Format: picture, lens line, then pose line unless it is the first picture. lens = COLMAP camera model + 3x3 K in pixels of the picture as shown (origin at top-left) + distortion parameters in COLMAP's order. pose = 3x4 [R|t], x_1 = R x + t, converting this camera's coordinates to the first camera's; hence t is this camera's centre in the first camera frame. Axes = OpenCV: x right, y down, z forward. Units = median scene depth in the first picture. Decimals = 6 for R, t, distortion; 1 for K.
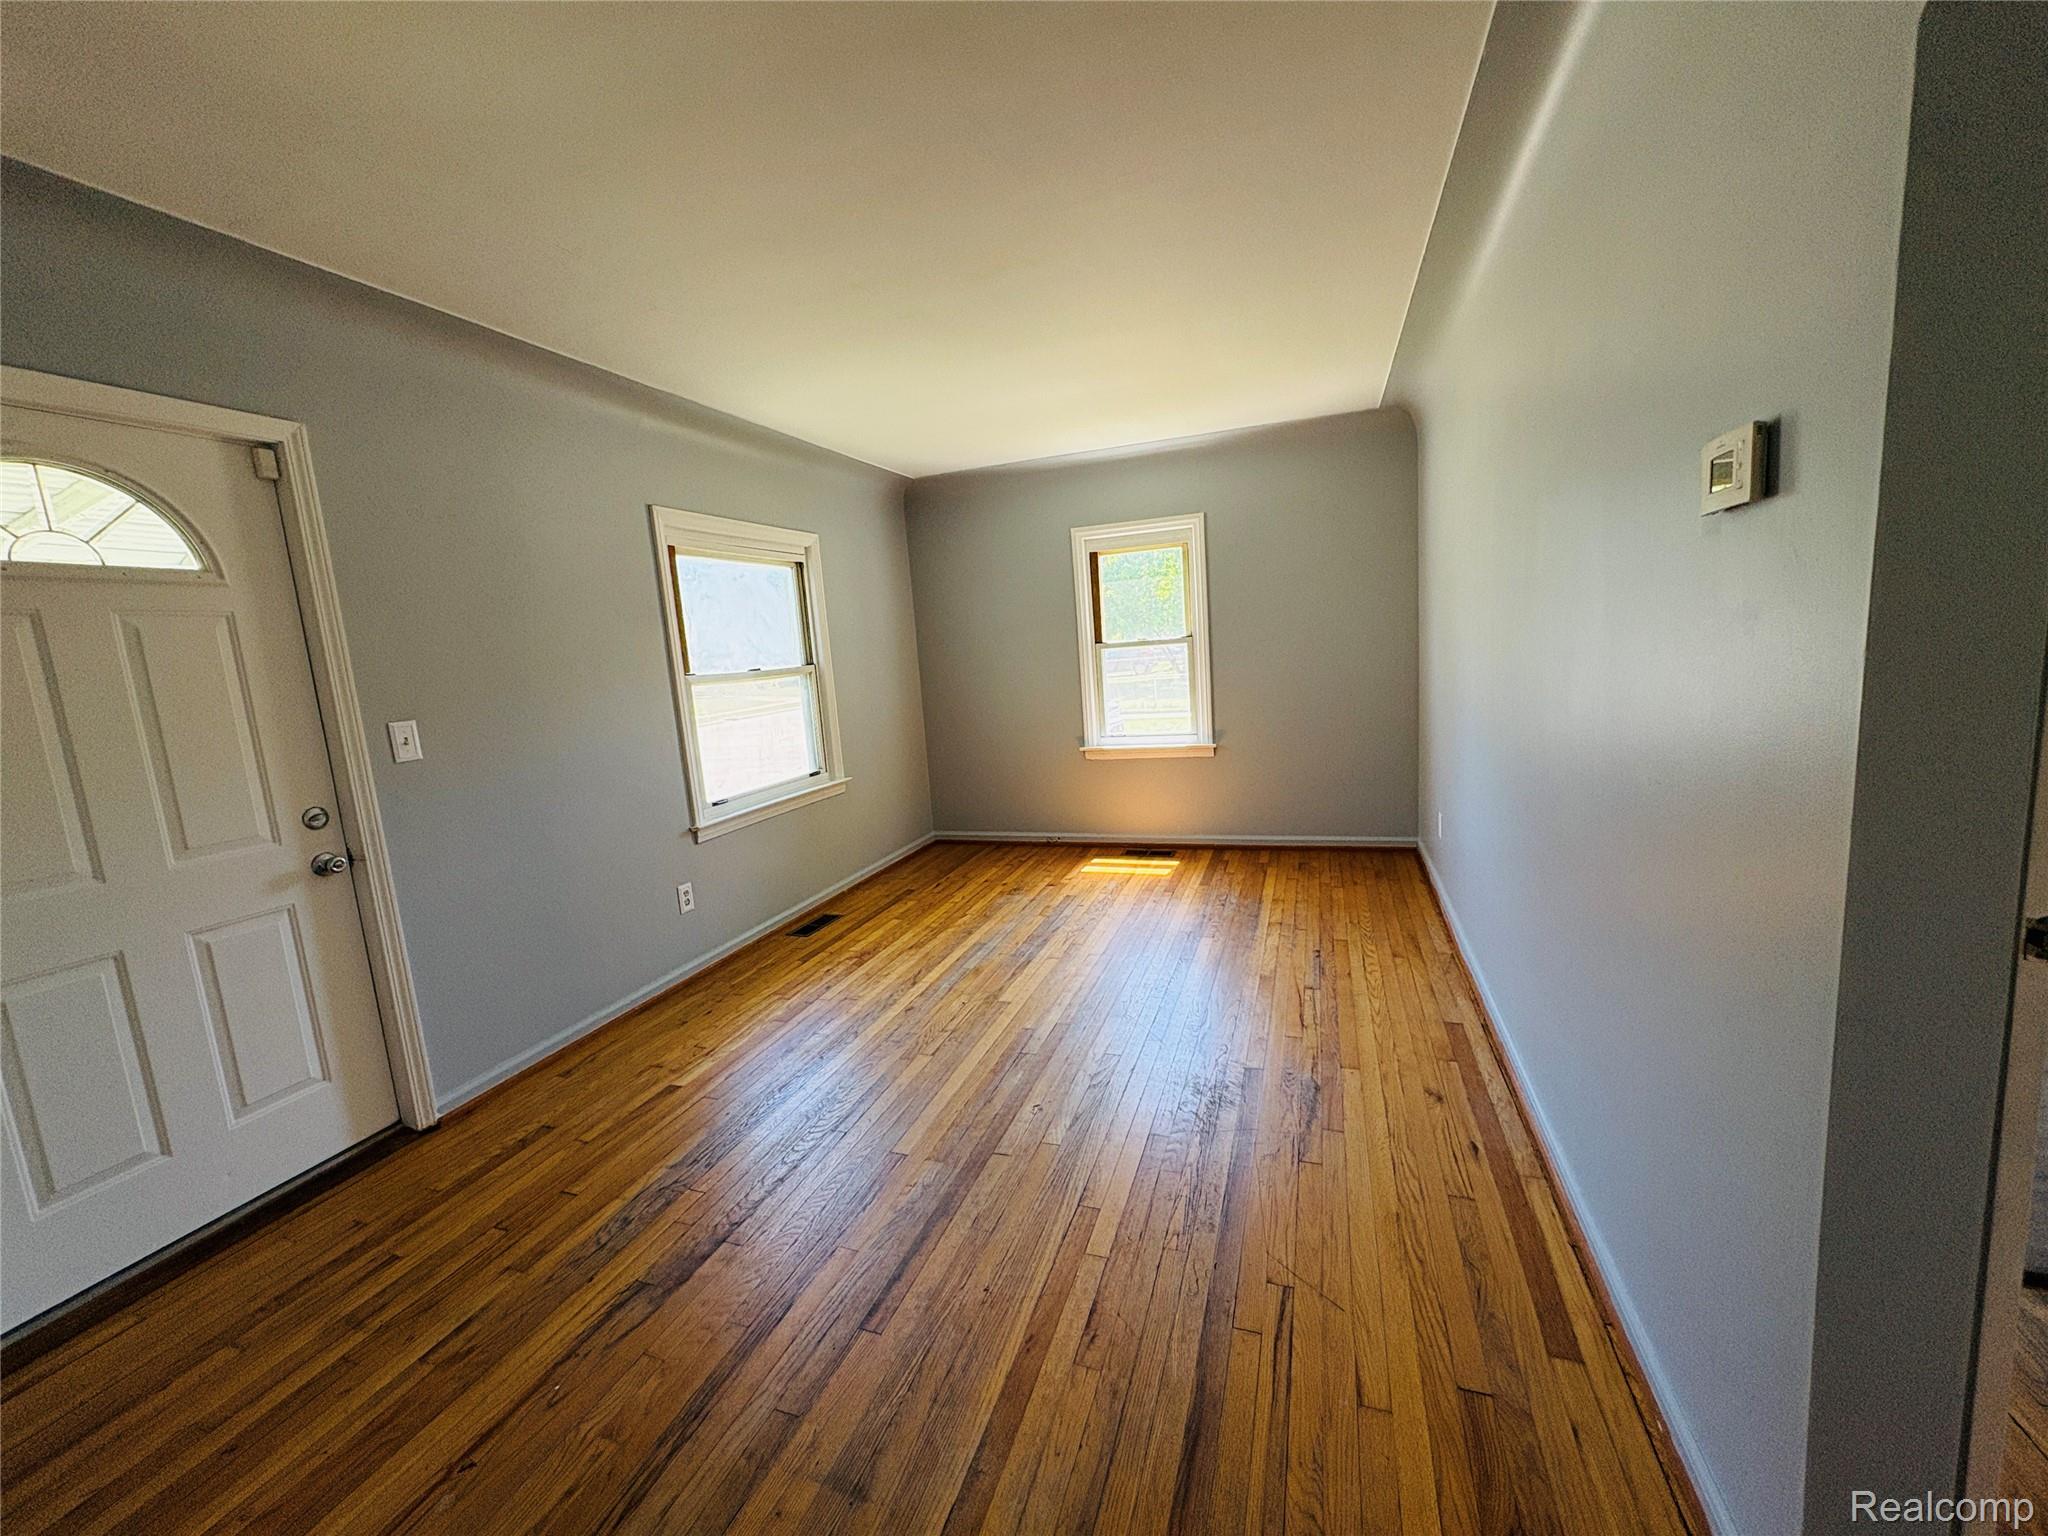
lens RADIAL K [[815.9, 0, 1020.1], [0, 815.9, 772.4], [0, 0, 1]] dist [0.000906, 0.000233]
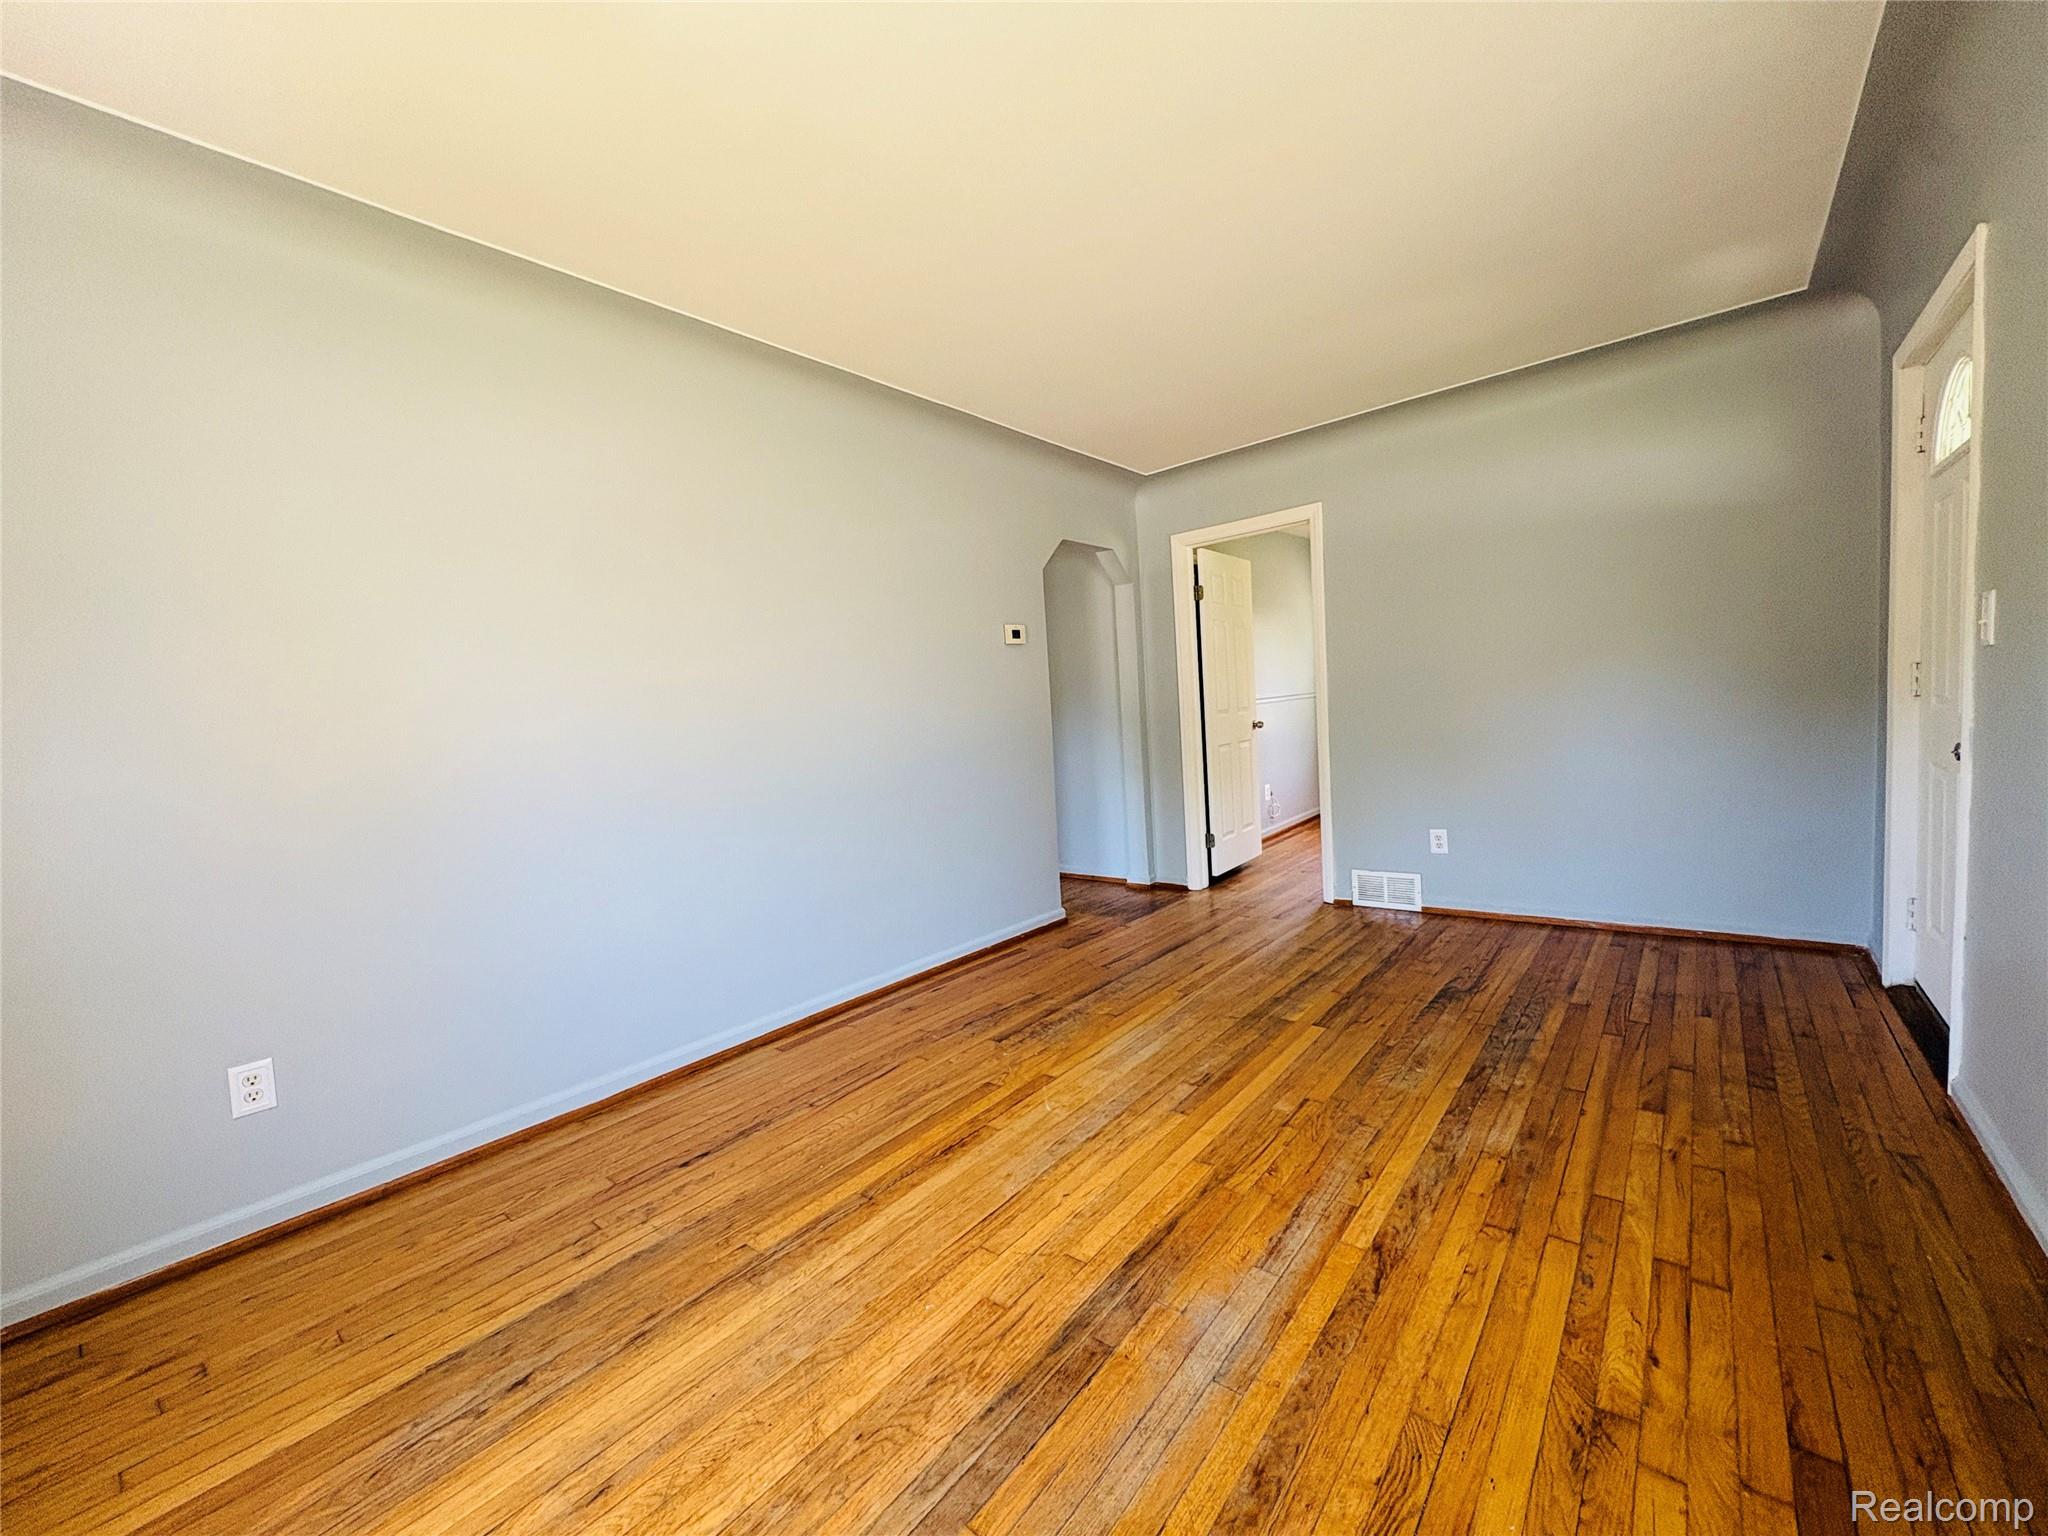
lens RADIAL K [[815.9, 0, 1021.7], [0, 815.9, 766.0], [0, 0, 1]] dist [0.000906, 0.000233]
pose [[-0.931522, 0.107176, 0.347534, -0.217825], [0.181243, 0.965278, 0.188119, -0.250428], [-0.315305, 0.238225, -0.918603, 2.396172]]
